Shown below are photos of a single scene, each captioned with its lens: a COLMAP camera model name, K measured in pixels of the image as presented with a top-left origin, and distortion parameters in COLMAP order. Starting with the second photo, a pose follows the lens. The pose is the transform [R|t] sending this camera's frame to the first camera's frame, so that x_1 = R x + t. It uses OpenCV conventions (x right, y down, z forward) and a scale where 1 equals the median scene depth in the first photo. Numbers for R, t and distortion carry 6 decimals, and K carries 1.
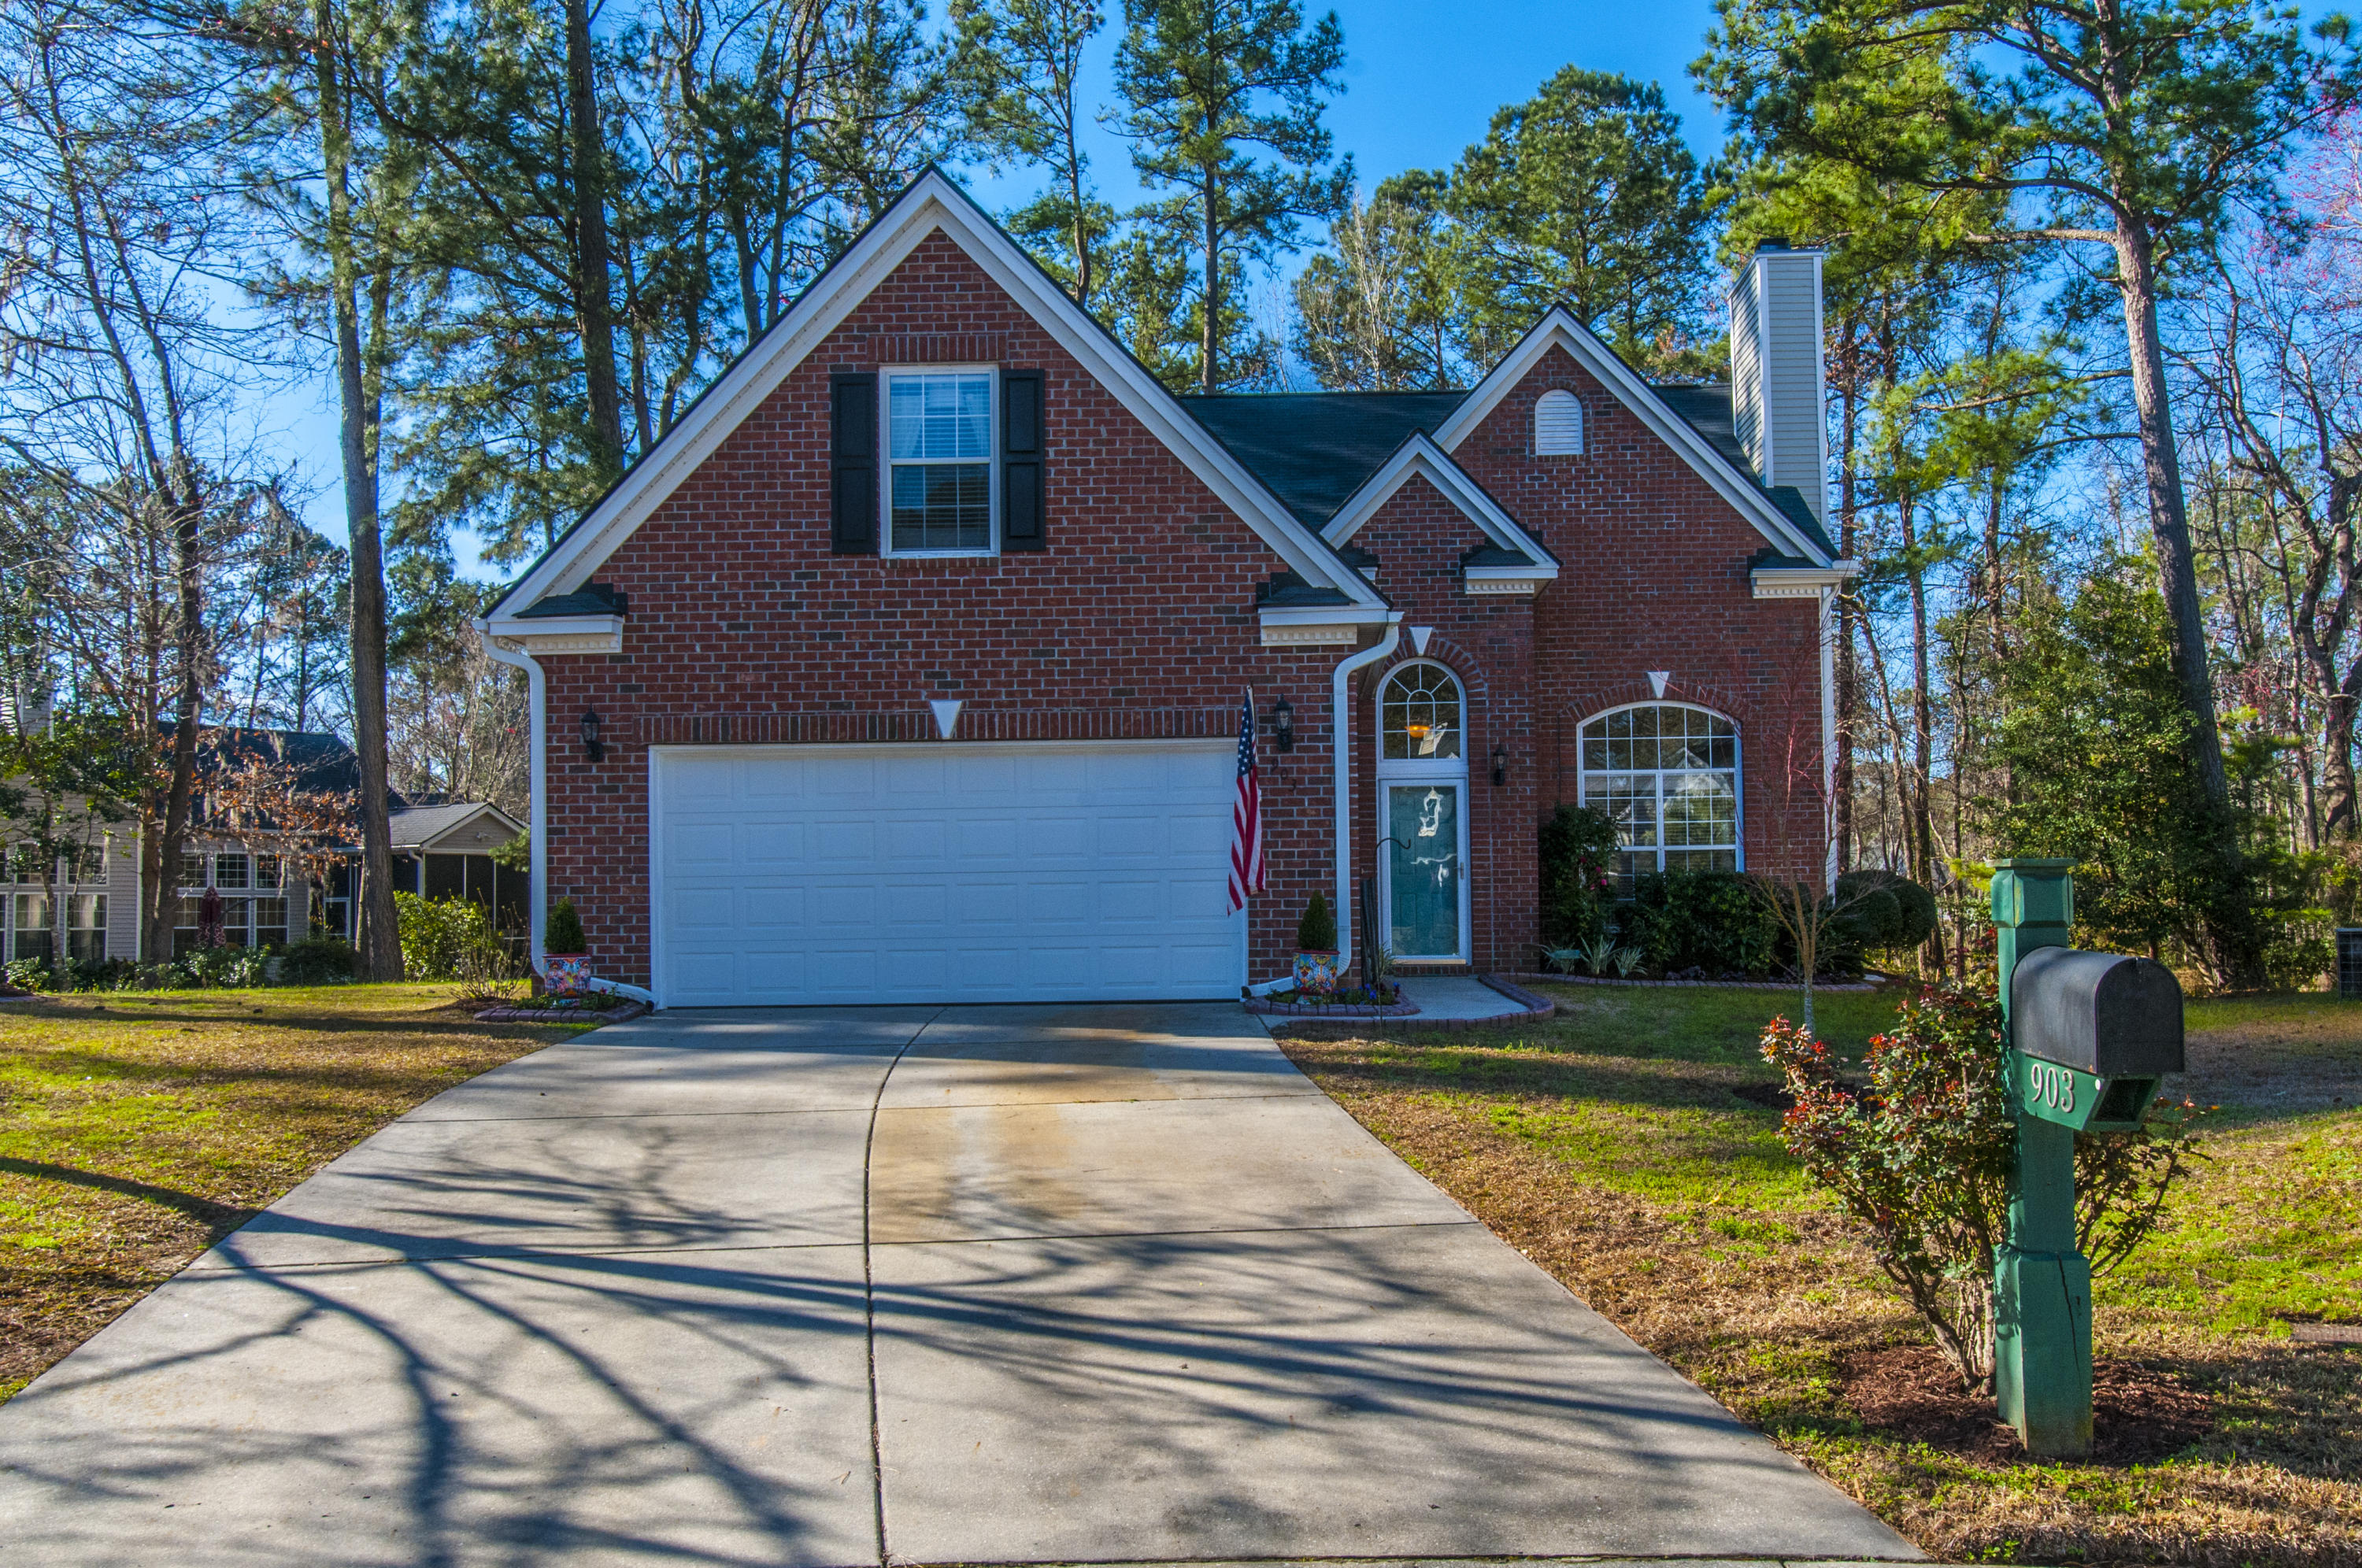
lens RADIAL K [[1916.2, 0, 1250.2], [0, 1916.2, 844.2], [0, 0, 1]] dist [-0.010710, 0.001498]
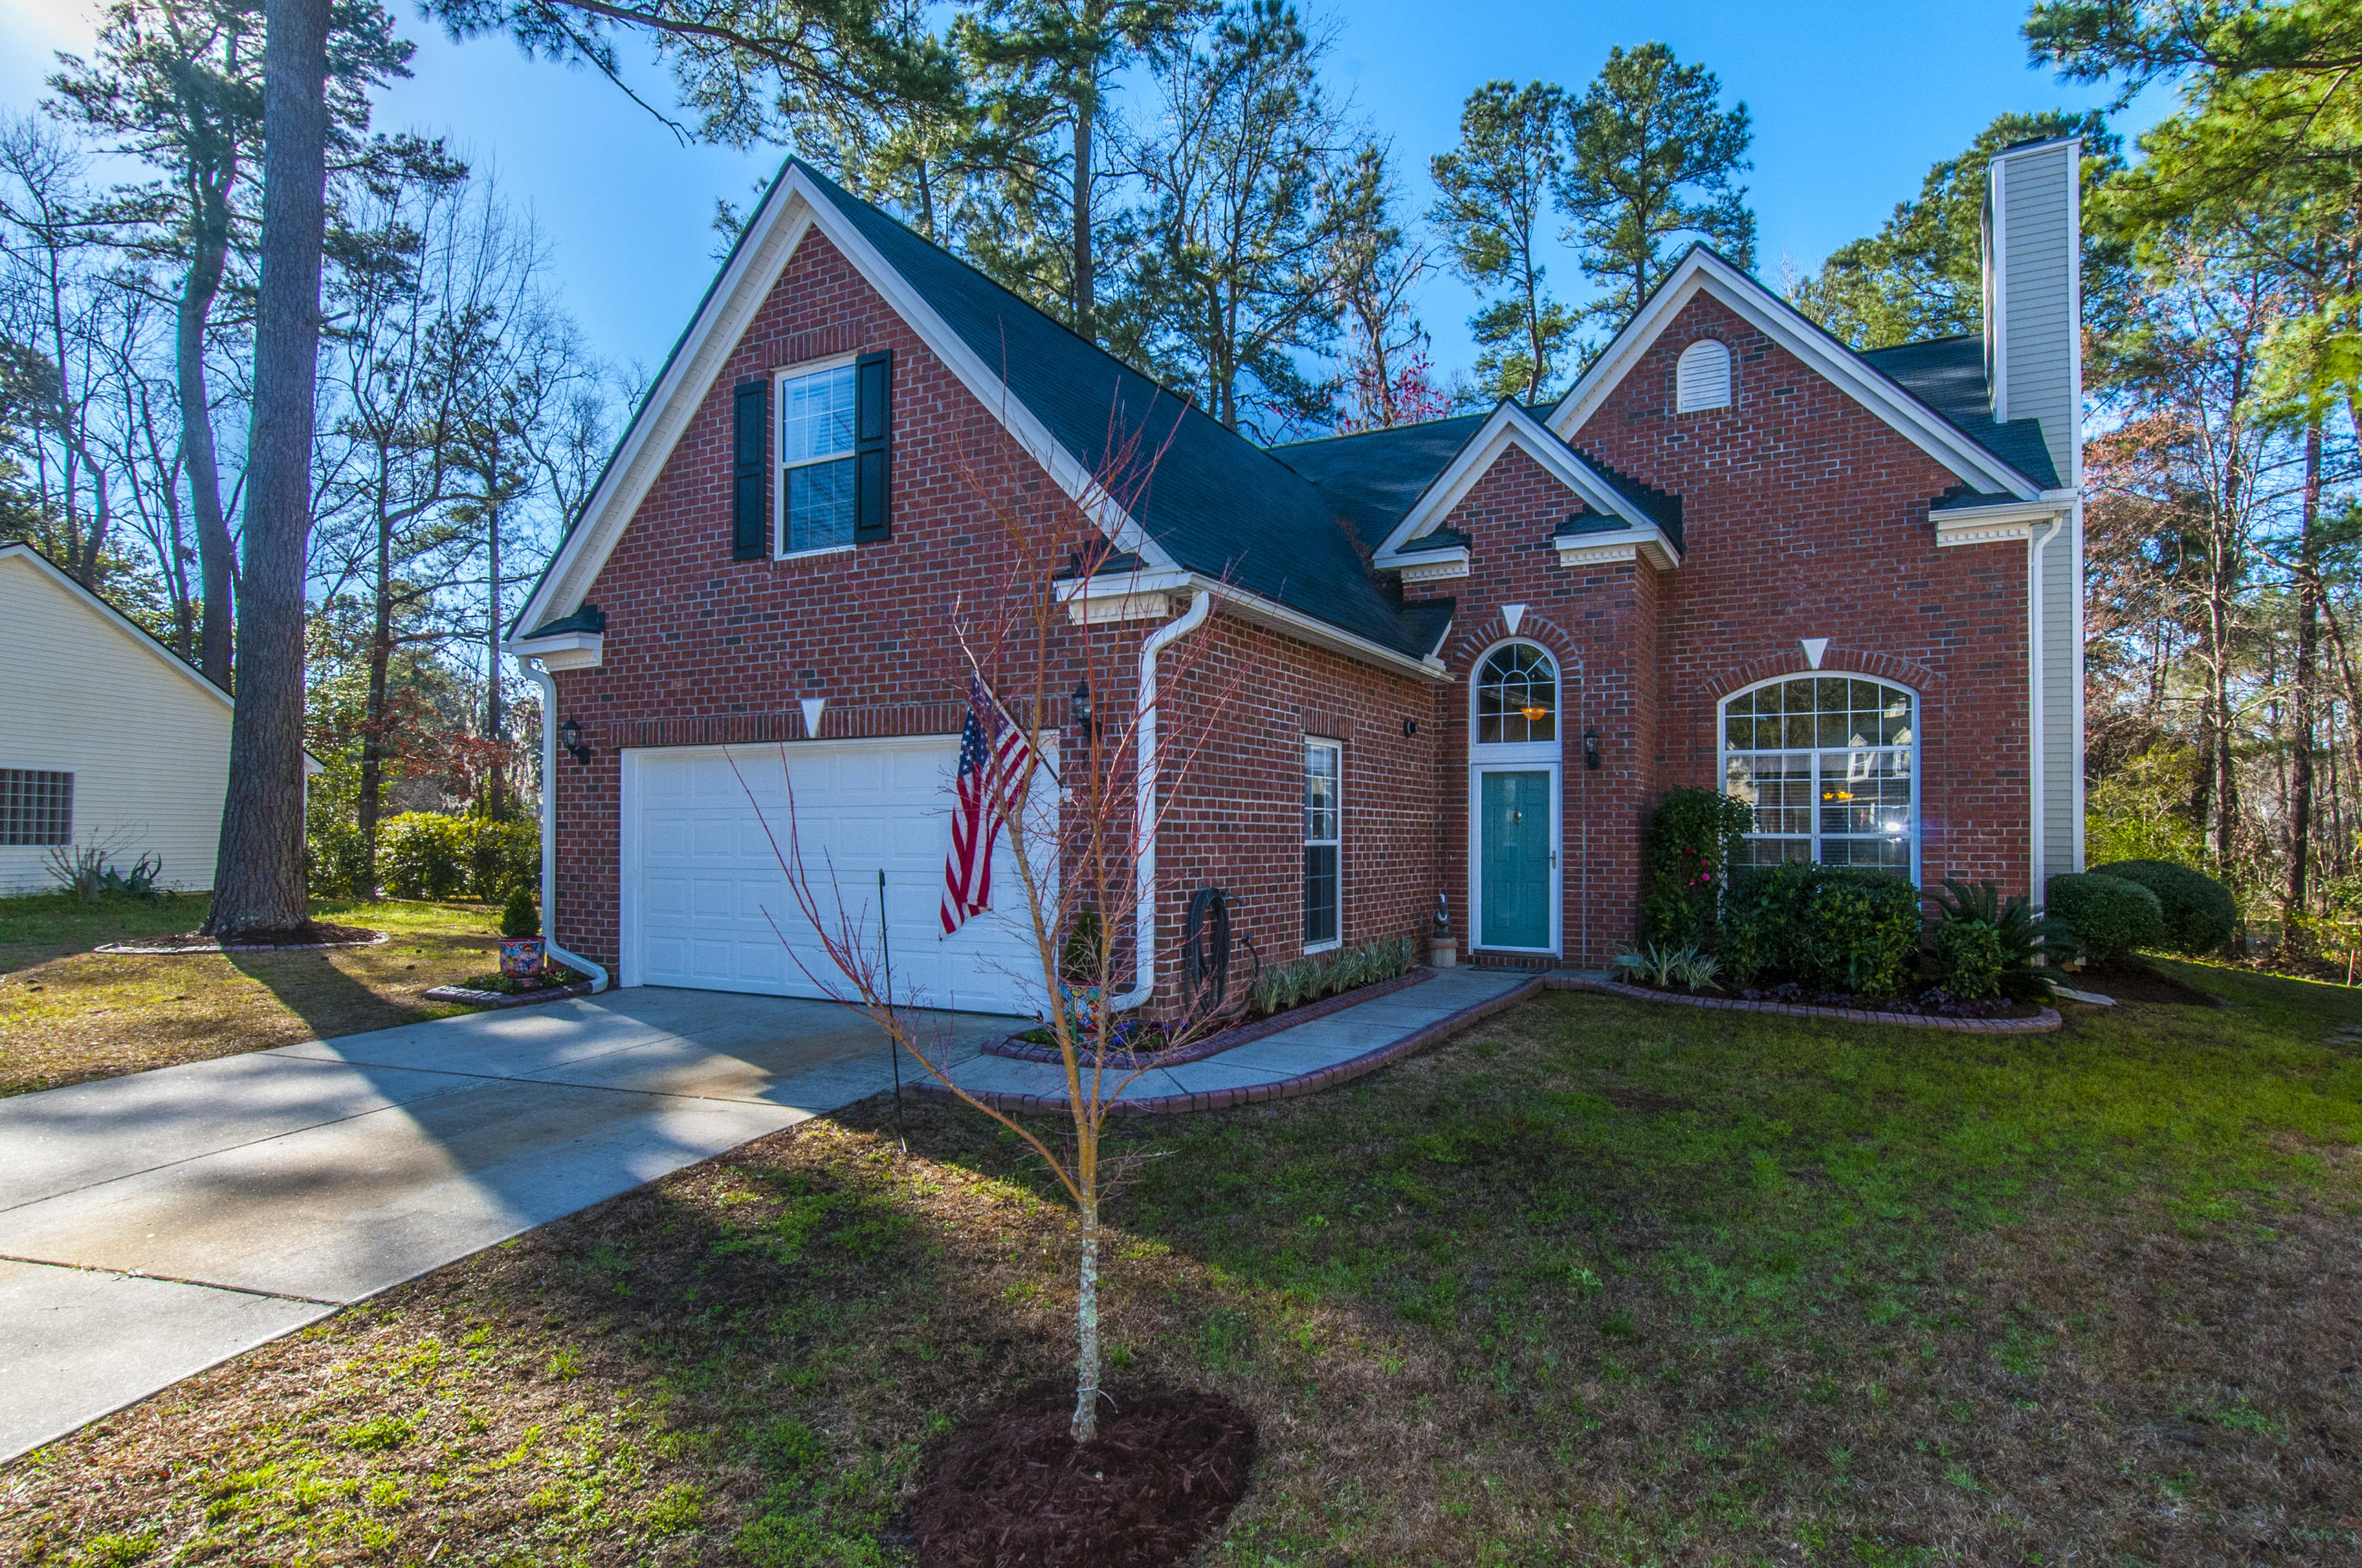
lens RADIAL K [[1225.1, 0, 1268.2], [0, 1225.1, 813.0], [0, 0, 1]] dist [0.002156, 0.000113]
pose [[0.898281, 0.006689, -0.439370, 0.251339], [0.000546, 0.999866, 0.016337, -0.019627], [0.439421, -0.014915, 0.898157, 0.399029]]
